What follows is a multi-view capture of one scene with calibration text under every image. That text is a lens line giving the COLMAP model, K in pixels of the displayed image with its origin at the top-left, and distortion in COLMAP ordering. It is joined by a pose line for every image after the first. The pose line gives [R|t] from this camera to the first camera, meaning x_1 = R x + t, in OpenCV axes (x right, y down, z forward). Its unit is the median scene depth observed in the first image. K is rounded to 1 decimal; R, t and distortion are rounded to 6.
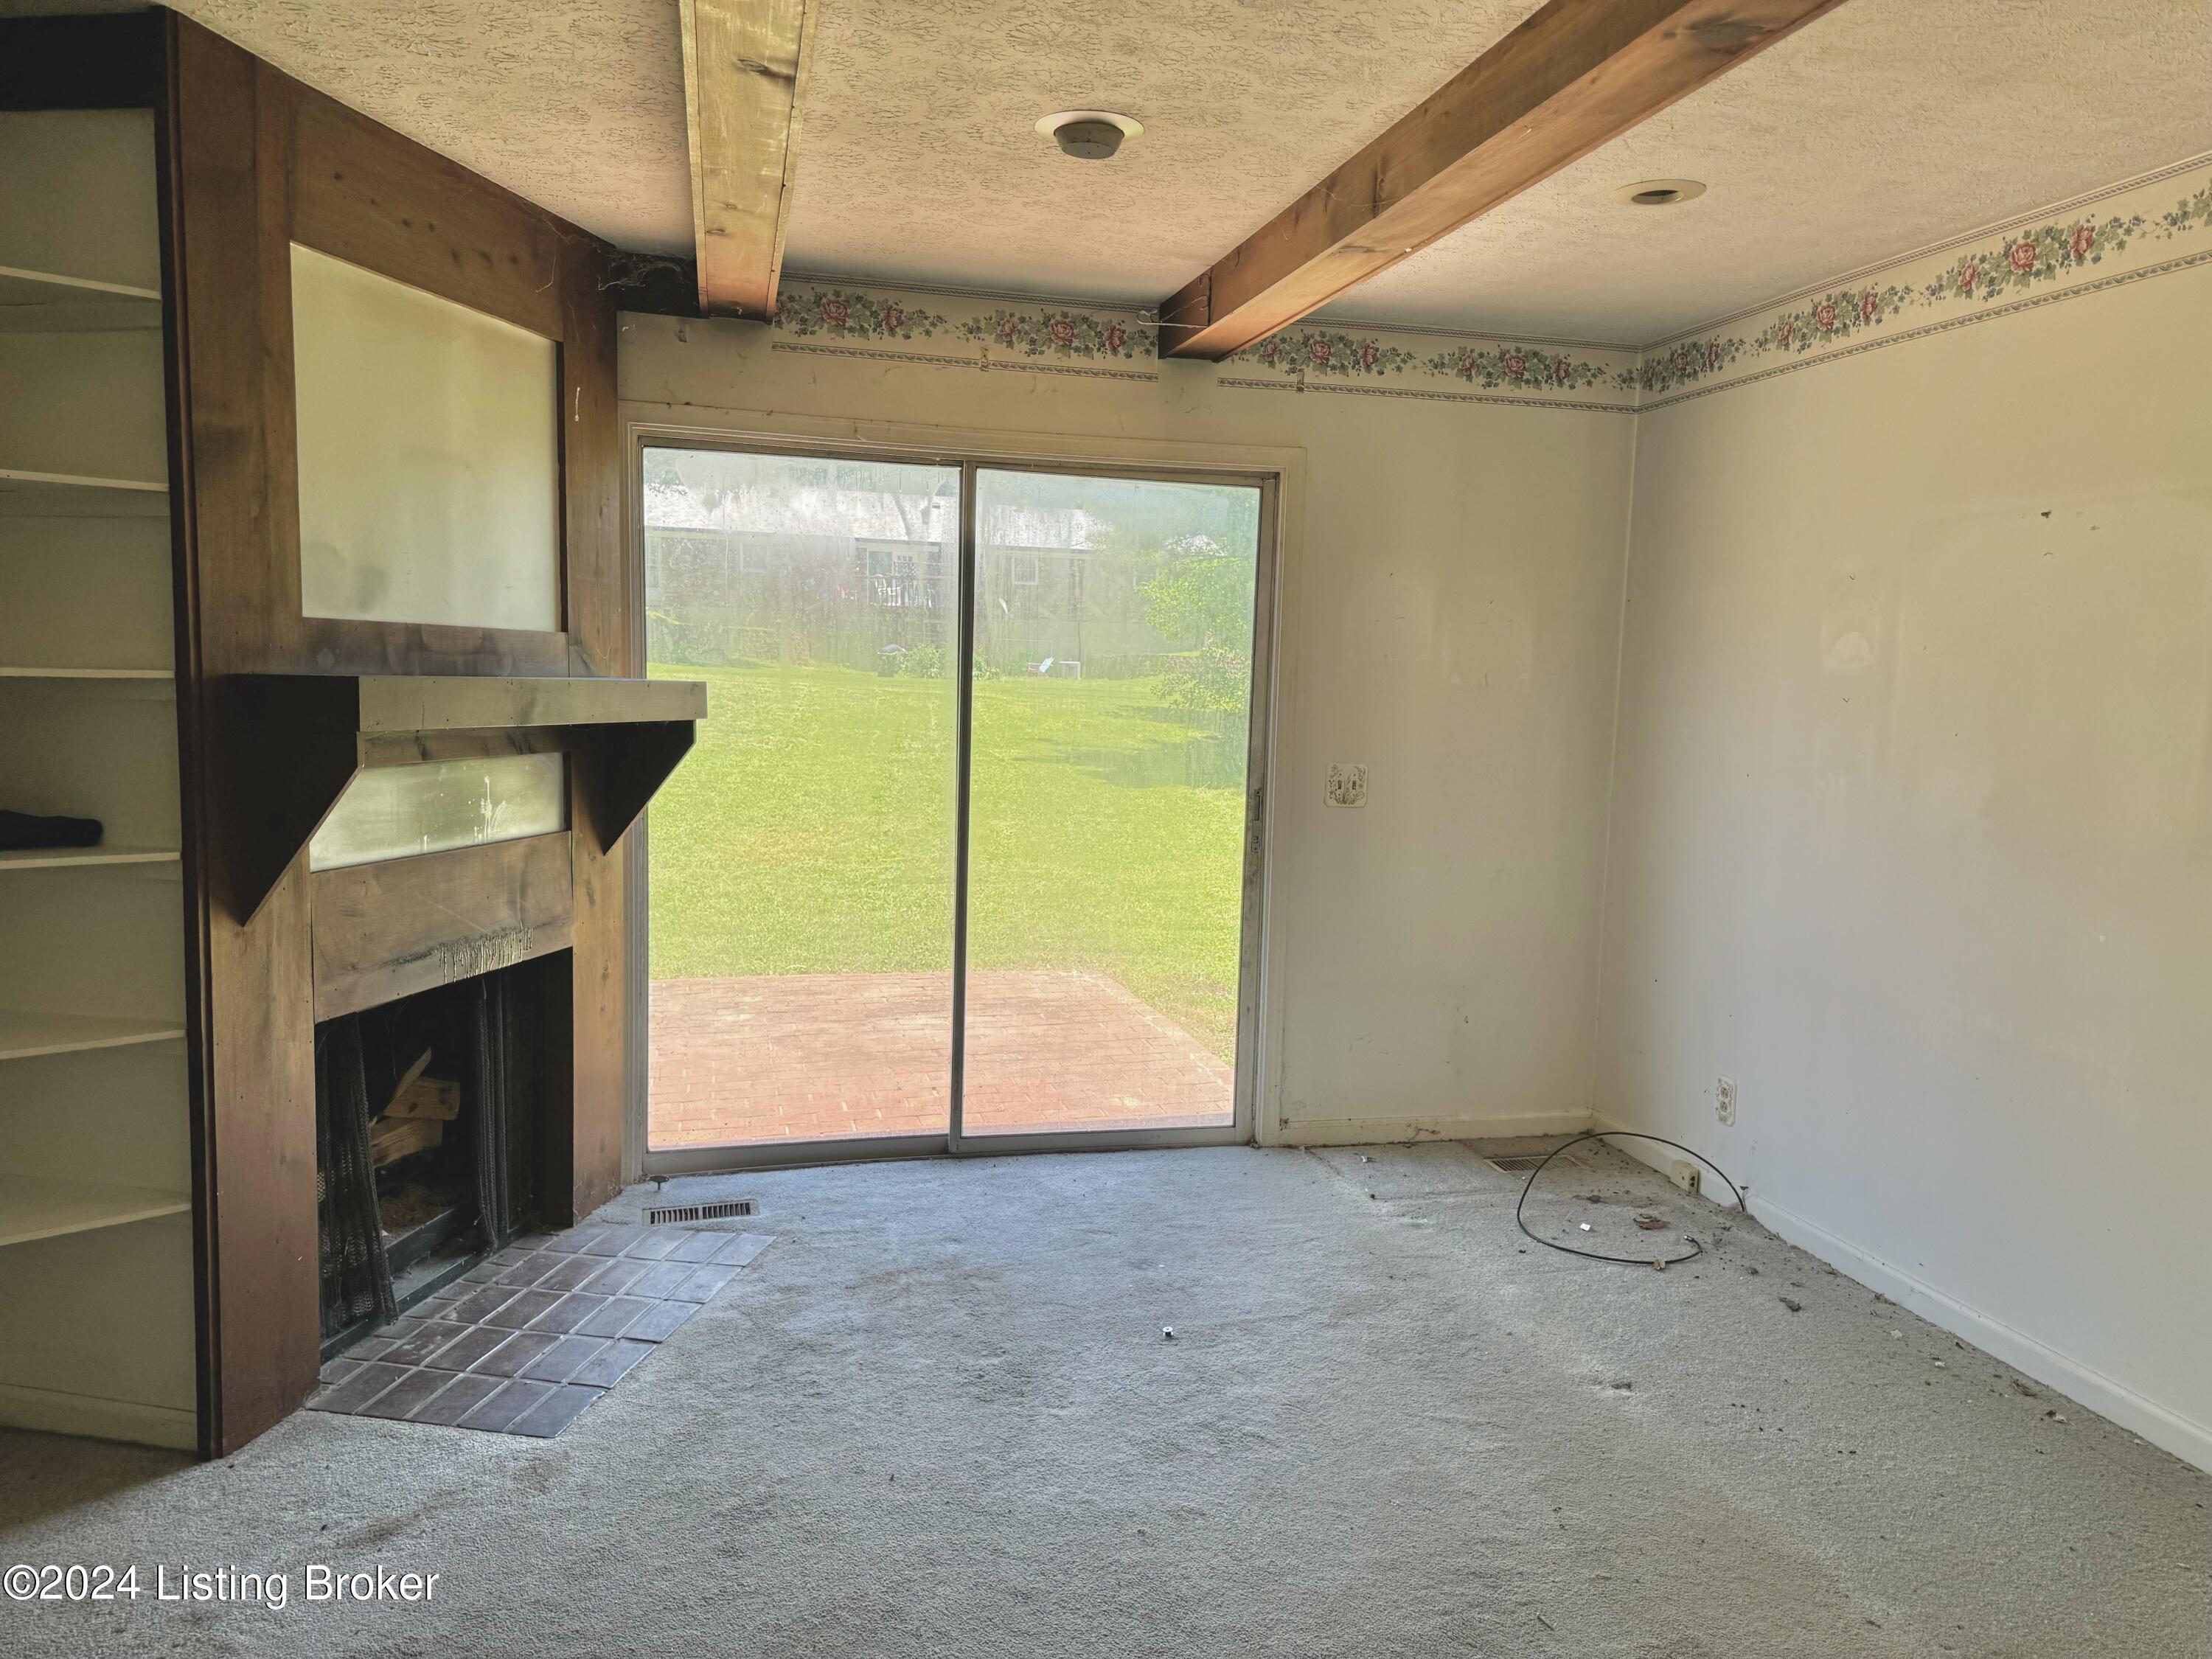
lens RADIAL K [[1556.3, 0, 1125.1], [0, 1556.3, 840.9], [0, 0, 1]] dist [0.080493, -0.077303]
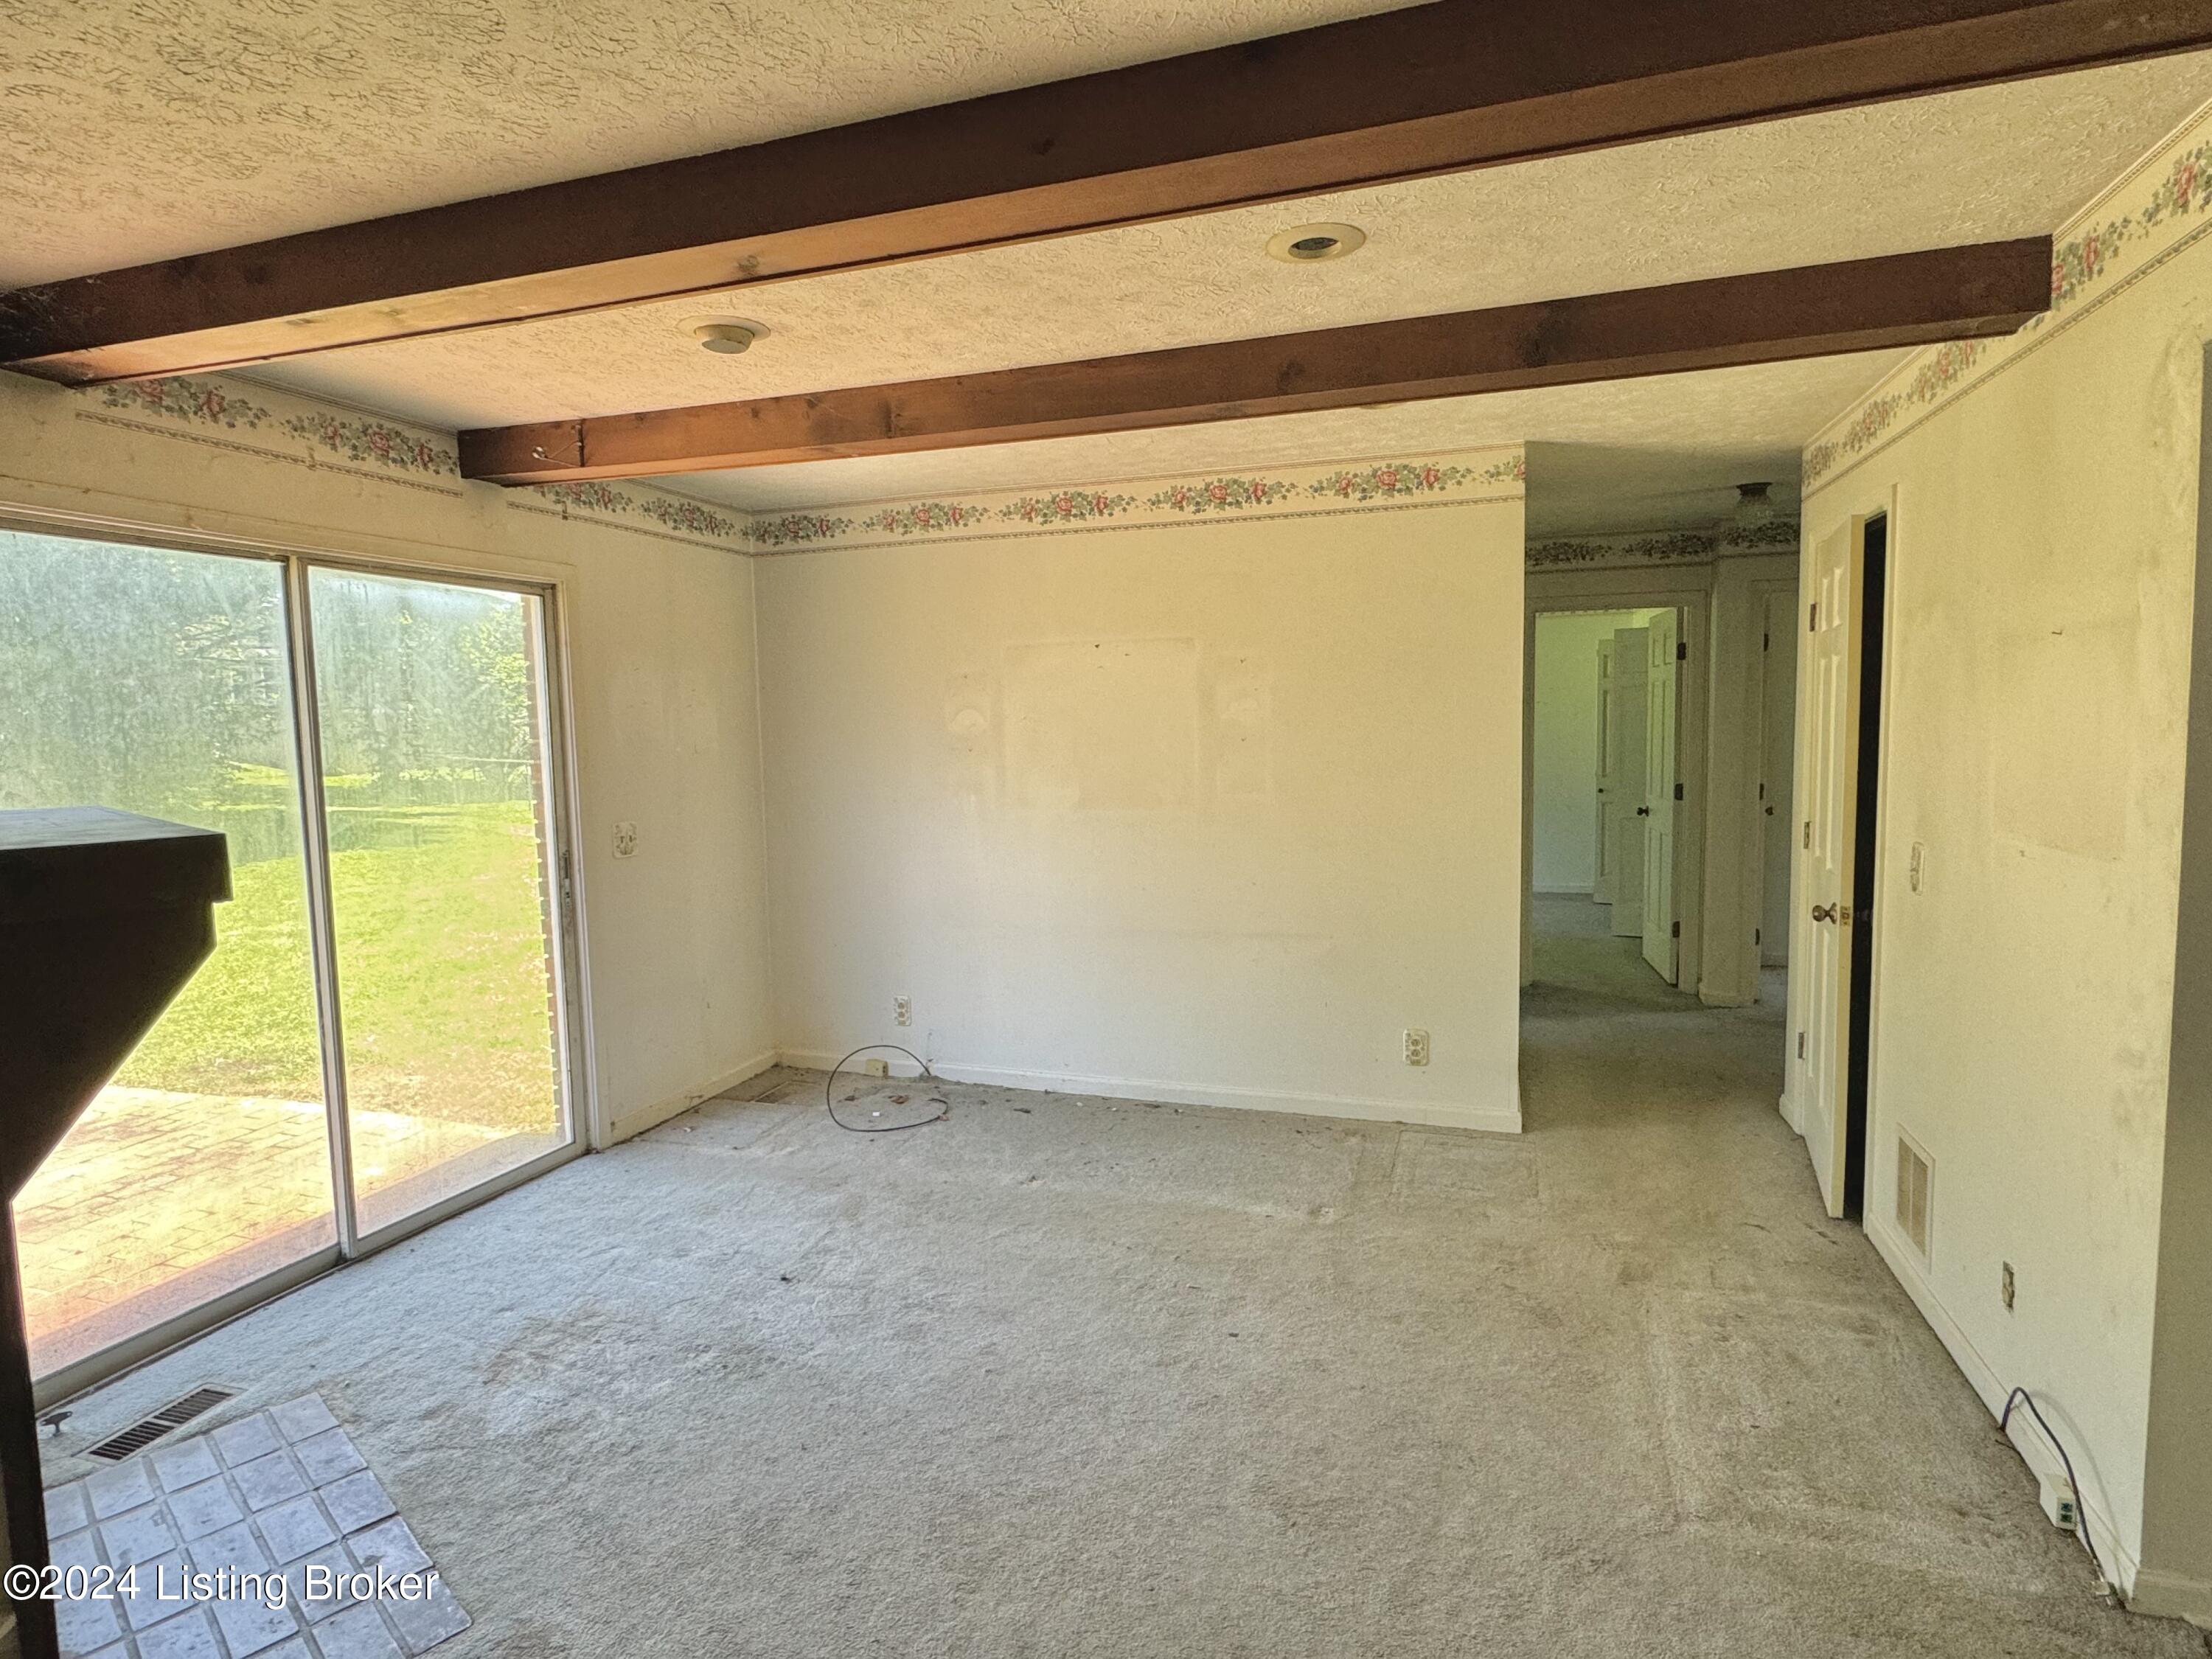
lens RADIAL K [[1166.2, 0, 1111.3], [0, 1166.2, 821.6], [0, 0, 1]] dist [0.023922, -0.018194]
pose [[0.551792, -0.110221, 0.826666, -0.442756], [0.128786, 0.990600, 0.046115, -0.046341], [-0.823978, 0.081018, 0.560800, 0.176273]]
